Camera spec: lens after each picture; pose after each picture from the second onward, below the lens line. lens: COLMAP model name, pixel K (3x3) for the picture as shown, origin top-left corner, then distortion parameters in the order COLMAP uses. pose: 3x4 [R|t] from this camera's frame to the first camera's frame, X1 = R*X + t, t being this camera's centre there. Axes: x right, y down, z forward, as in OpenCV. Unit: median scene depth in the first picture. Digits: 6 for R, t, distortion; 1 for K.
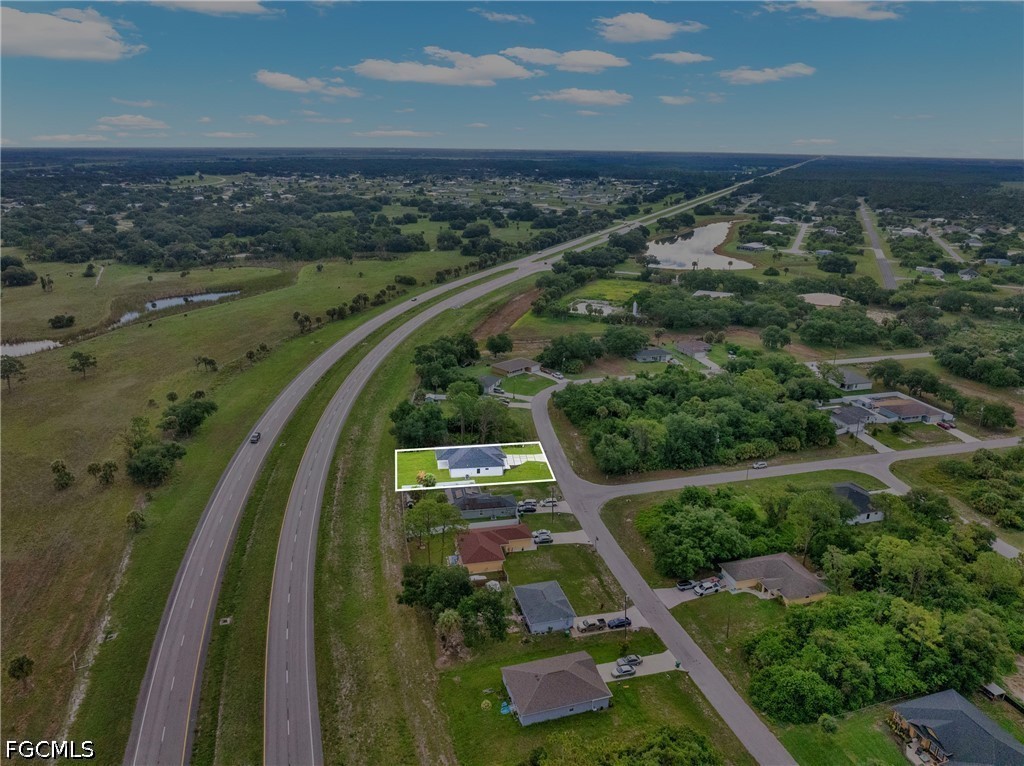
lens RADIAL K [[723.8, 0, 515.1], [0, 723.8, 381.4], [0, 0, 1]] dist [-0.061225, 0.028809]
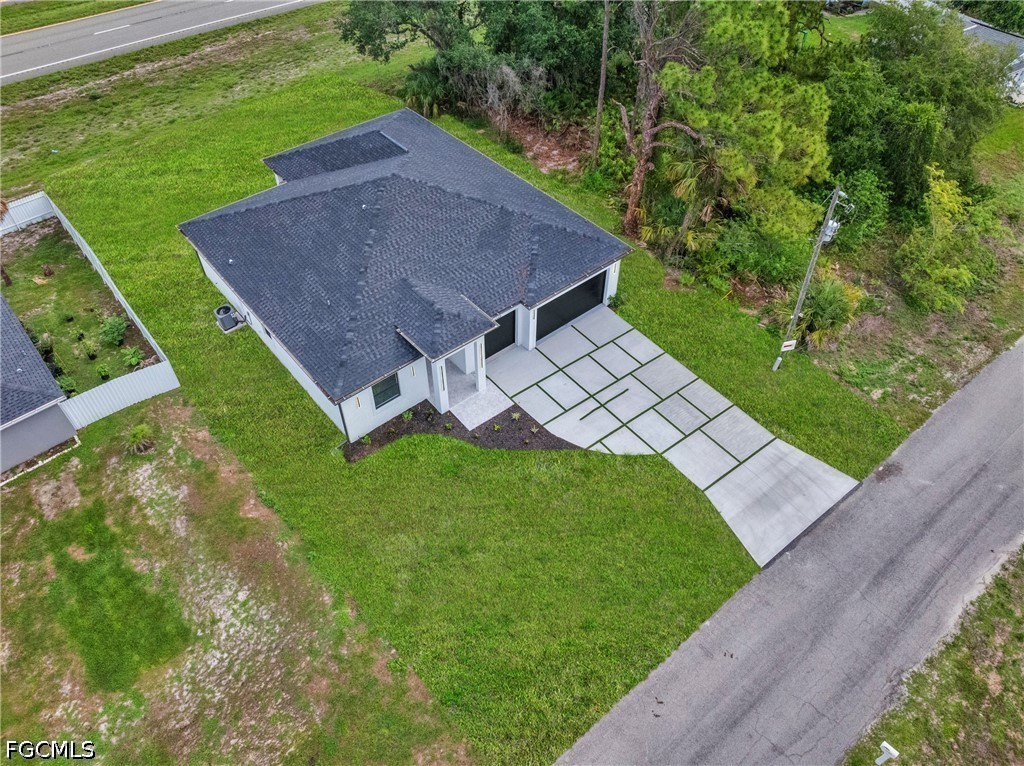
lens RADIAL K [[723.8, 0, 512.6], [0, 723.8, 384.1], [0, 0, 1]] dist [-0.061225, 0.028809]
pose [[0.524013, 0.610906, -0.593468, 0.081152], [-0.263175, 0.778835, 0.569346, 0.027201], [0.810031, -0.142159, 0.568895, 0.939306]]
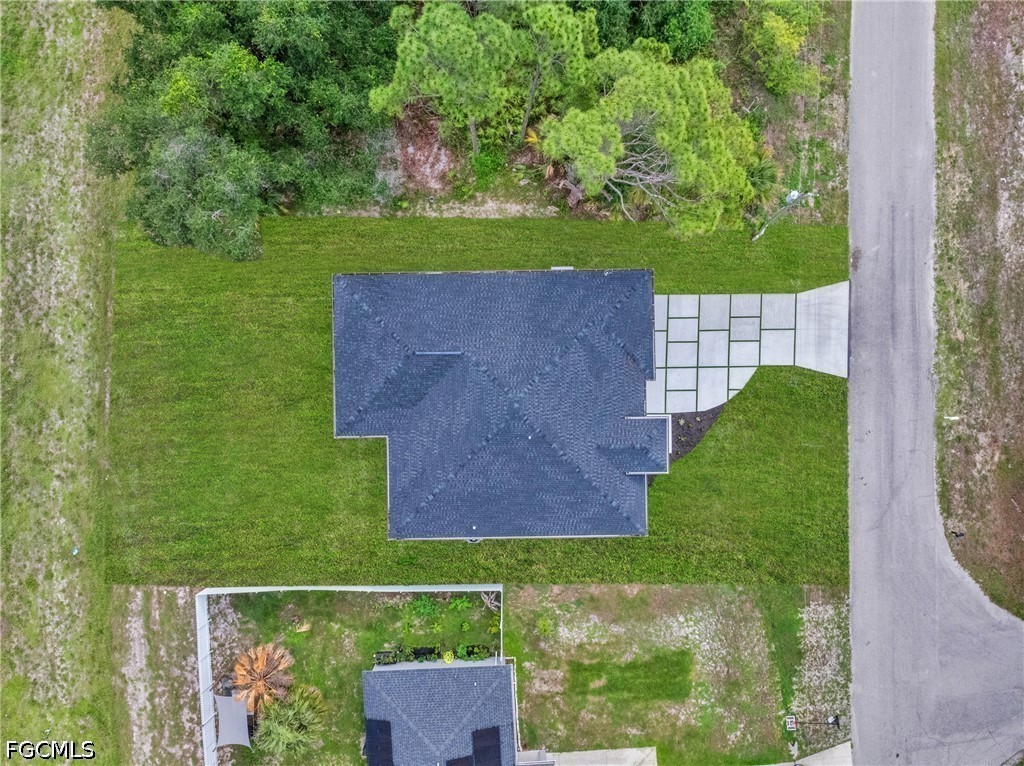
lens RADIAL K [[723.8, 0, 516.7], [0, 723.8, 381.1], [0, 0, 1]] dist [-0.061225, 0.028809]
pose [[0.991093, 0.132681, -0.011442, -0.056165], [-0.031635, 0.318020, 0.947556, -0.098810], [0.129362, -0.938754, 0.319384, 0.958589]]
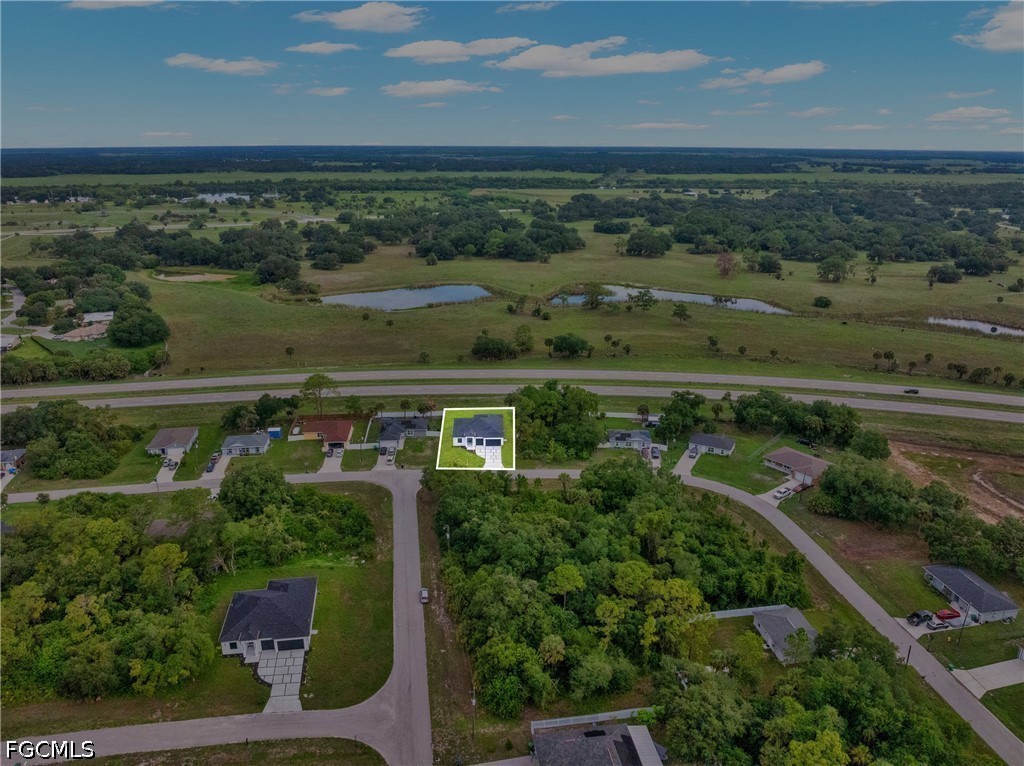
lens RADIAL K [[723.8, 0, 509.6], [0, 723.8, 380.2], [0, 0, 1]] dist [-0.061225, 0.028809]
pose [[-0.118827, 0.301355, -0.946079, 0.961331], [-0.315415, 0.892019, 0.323752, -0.332137], [0.941485, 0.336878, -0.010943, 1.052587]]
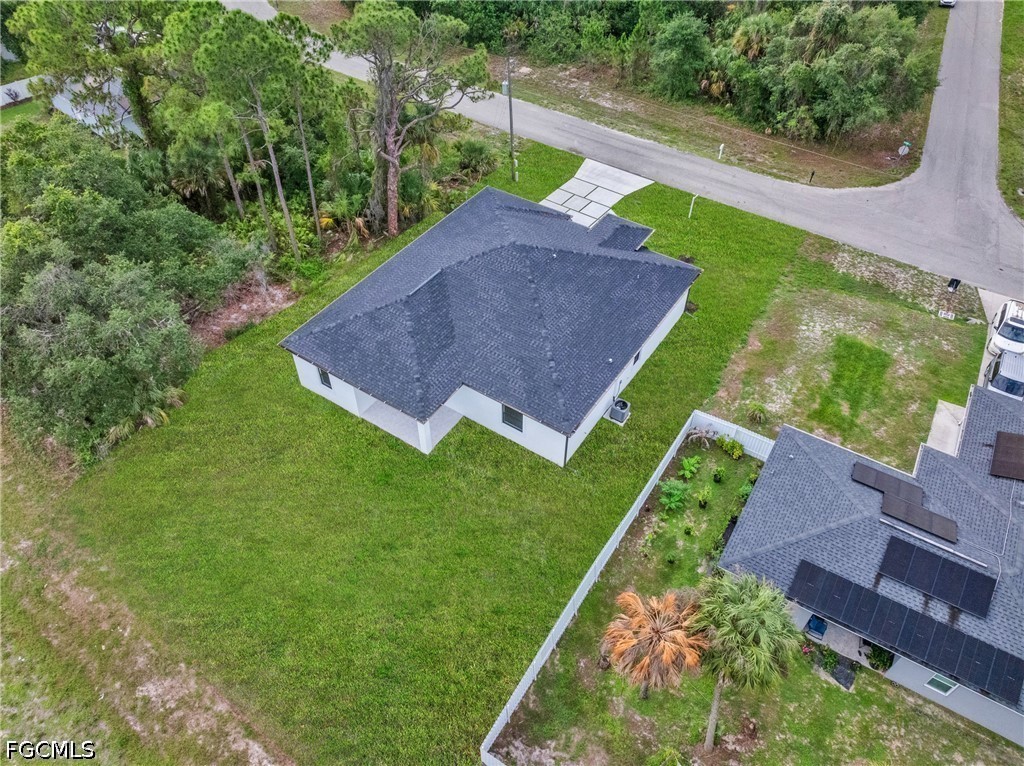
lens RADIAL K [[723.8, 0, 514.8], [0, 723.8, 385.0], [0, 0, 1]] dist [-0.061225, 0.028809]
pose [[0.670403, -0.536100, 0.512989, -0.176632], [0.235133, 0.809223, 0.538396, 0.017380], [-0.703756, -0.240322, 0.668560, 0.879092]]
